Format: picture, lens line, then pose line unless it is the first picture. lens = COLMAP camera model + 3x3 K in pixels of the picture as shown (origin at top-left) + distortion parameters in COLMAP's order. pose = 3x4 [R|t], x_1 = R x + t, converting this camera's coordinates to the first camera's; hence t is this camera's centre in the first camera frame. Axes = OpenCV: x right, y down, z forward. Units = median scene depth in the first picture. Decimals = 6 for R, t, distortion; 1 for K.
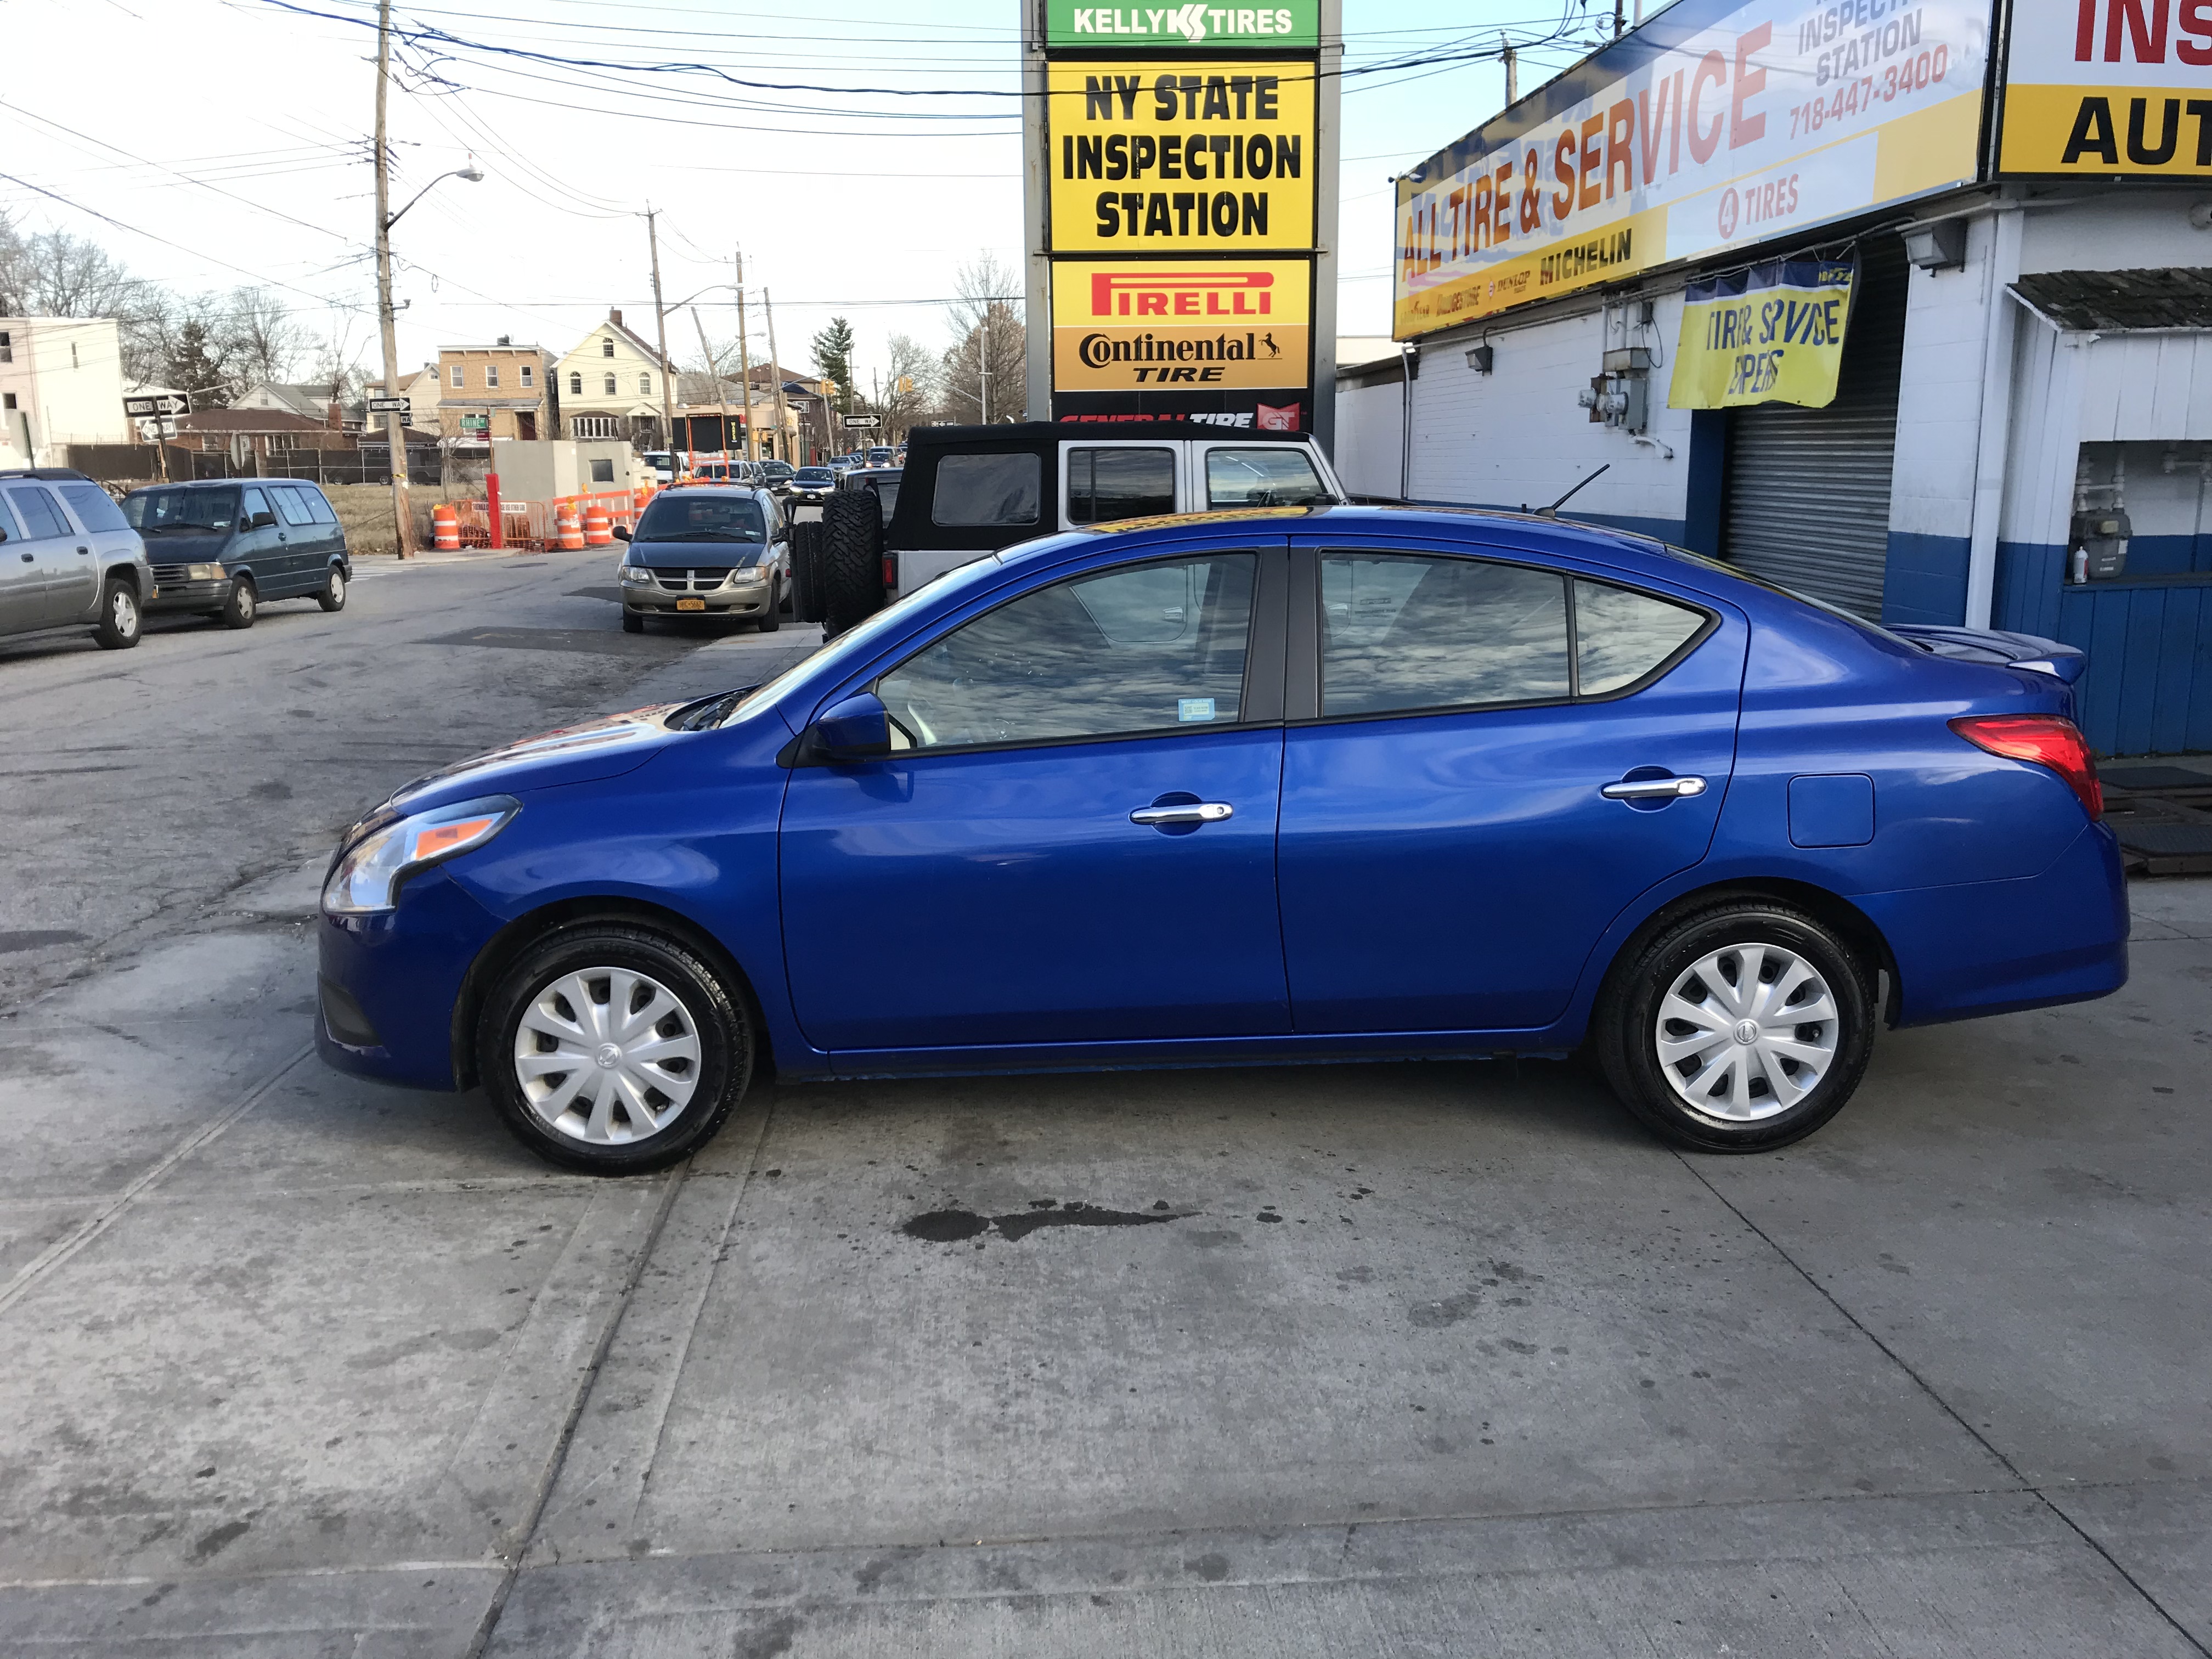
lens RADIAL K [[1792.6, 0, 1106.0], [0, 1792.6, 829.5], [0, 0, 1]] dist [0.014585, 0.002747]
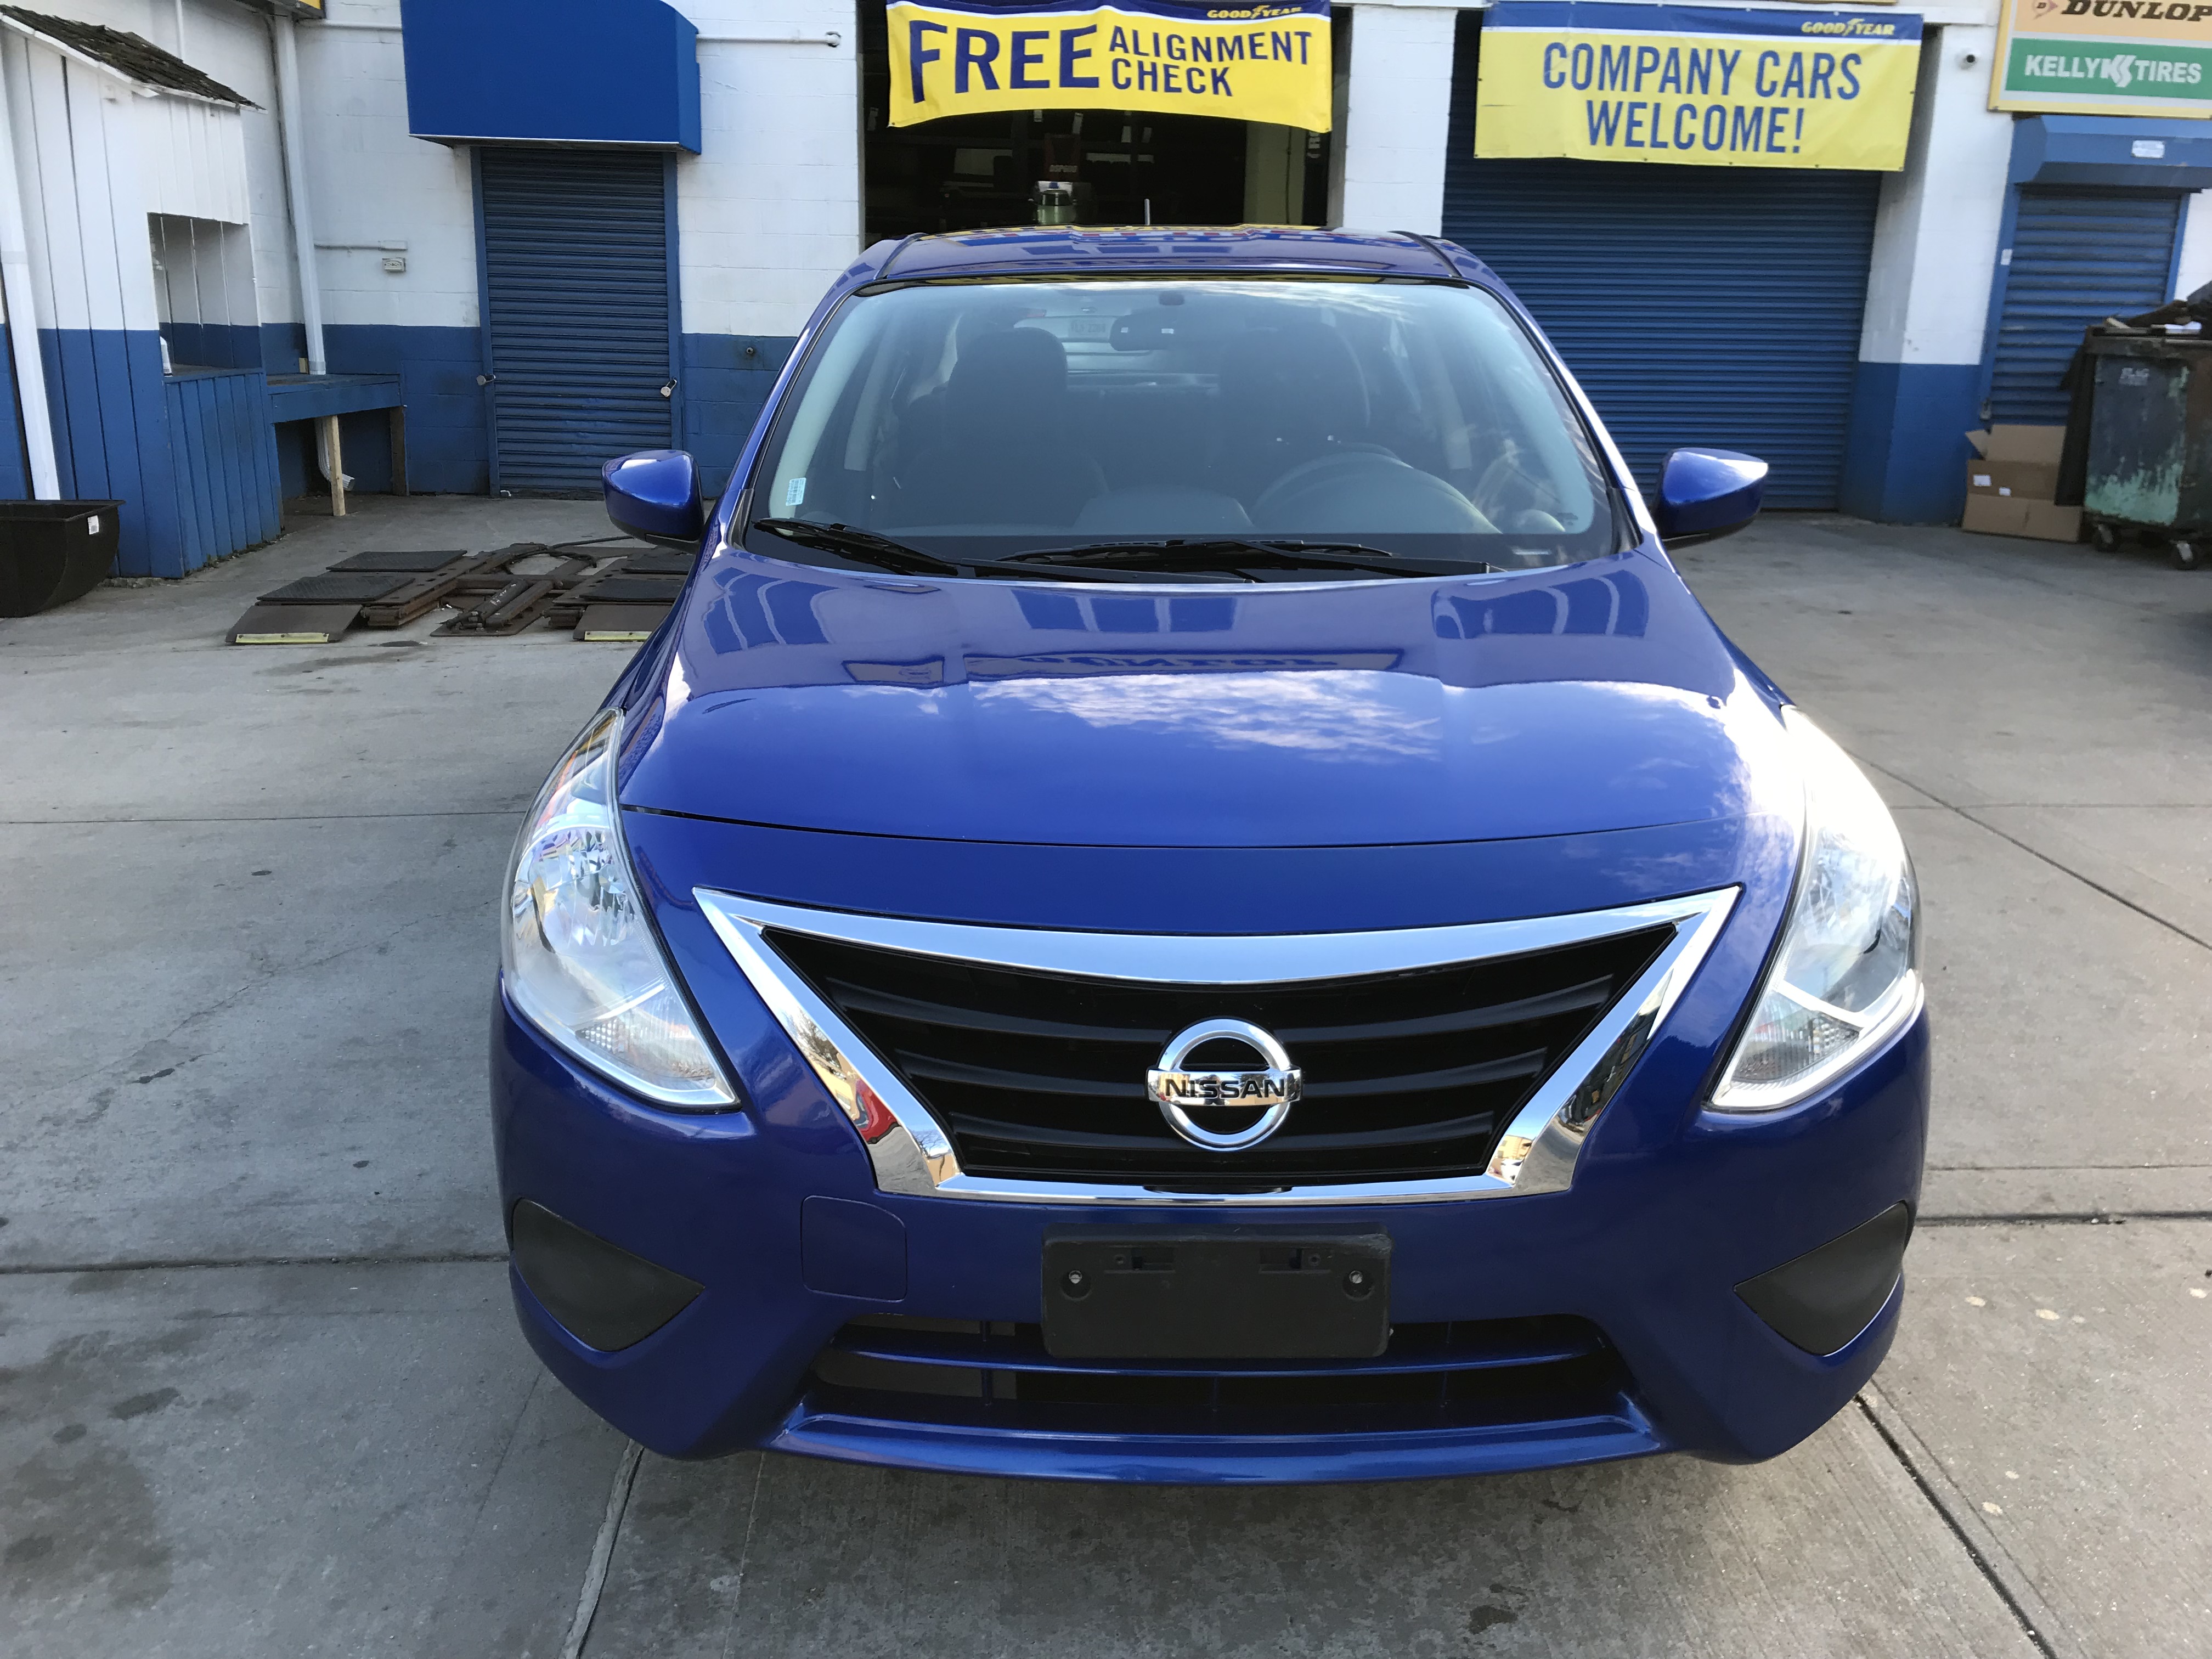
lens RADIAL K [[1847.2, 0, 1078.5], [0, 1847.2, 789.9], [0, 0, 1]] dist [-0.024785, 0.090117]
pose [[0.032386, -0.242817, 0.969531, -0.852199], [0.180480, 0.955515, 0.233278, -0.154588], [-0.983045, 0.167426, 0.074769, 1.121236]]
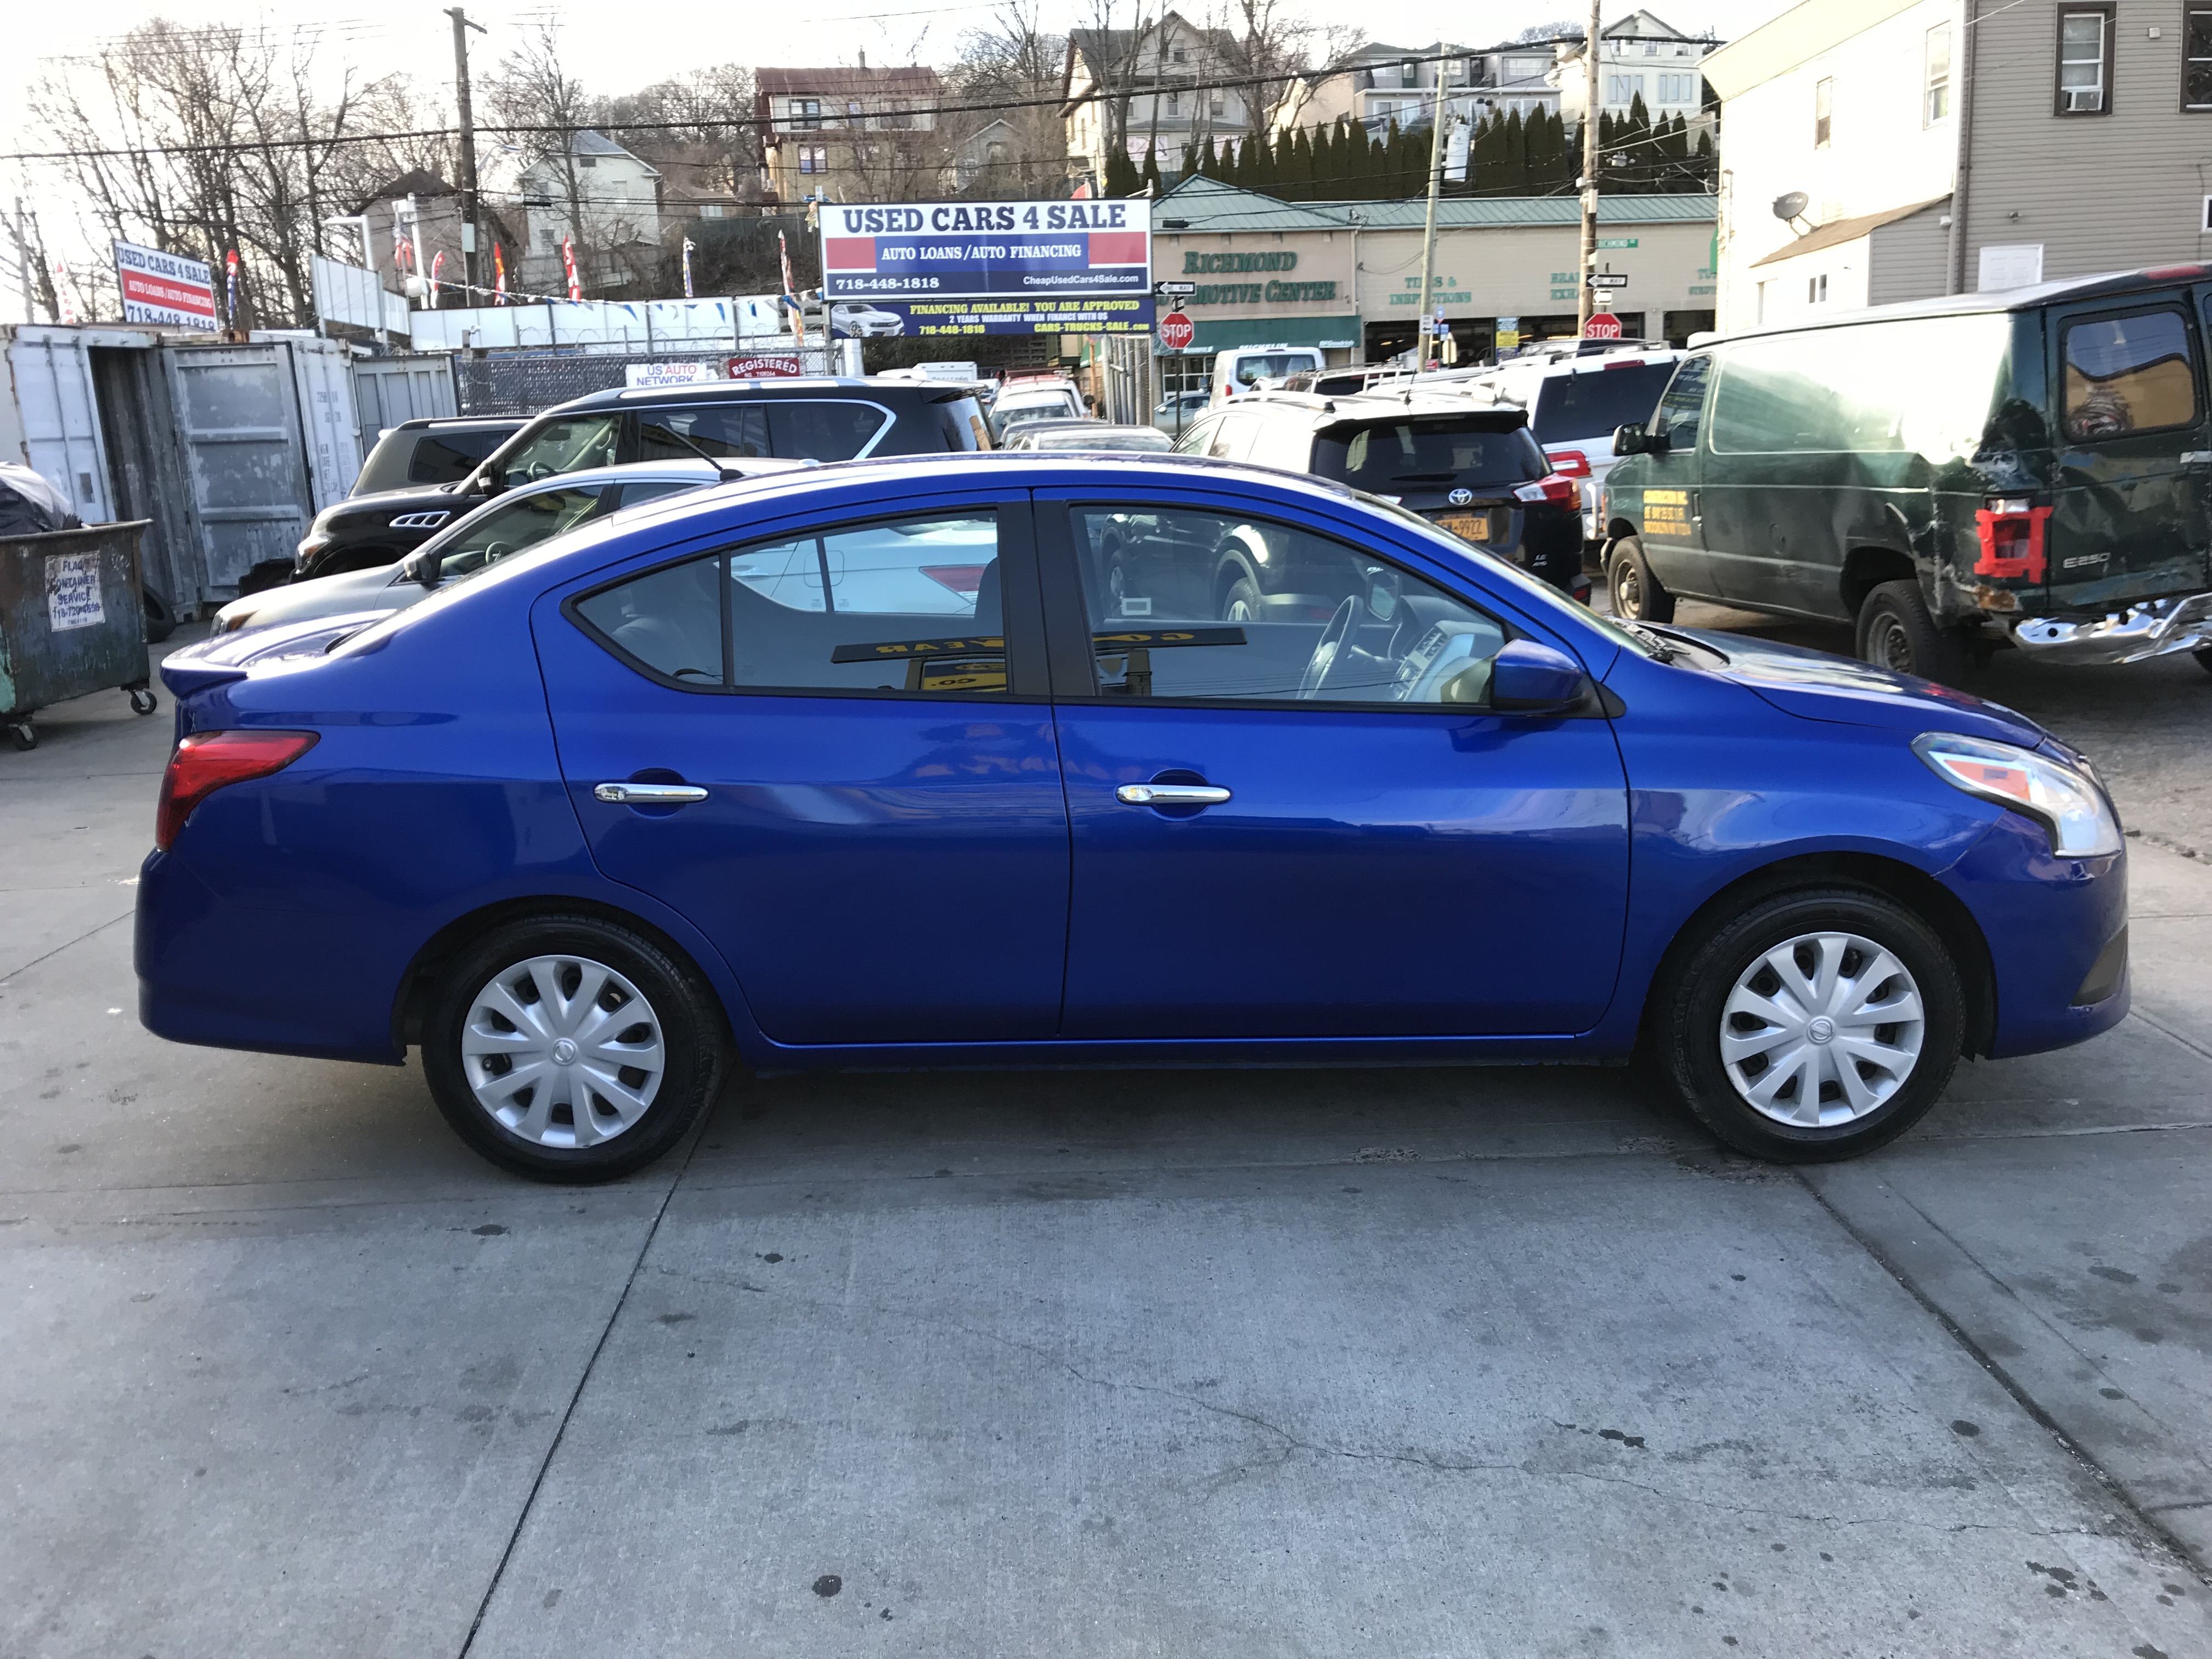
lens RADIAL K [[1821.7, 0, 1082.6], [0, 1821.7, 815.9], [0, 0, 1]] dist [0.011718, -0.004565]
pose [[-0.998268, 0.041820, 0.041376, 0.039560], [0.054613, 0.920240, 0.387525, -0.405270], [-0.021870, 0.389114, -0.920930, 2.128644]]
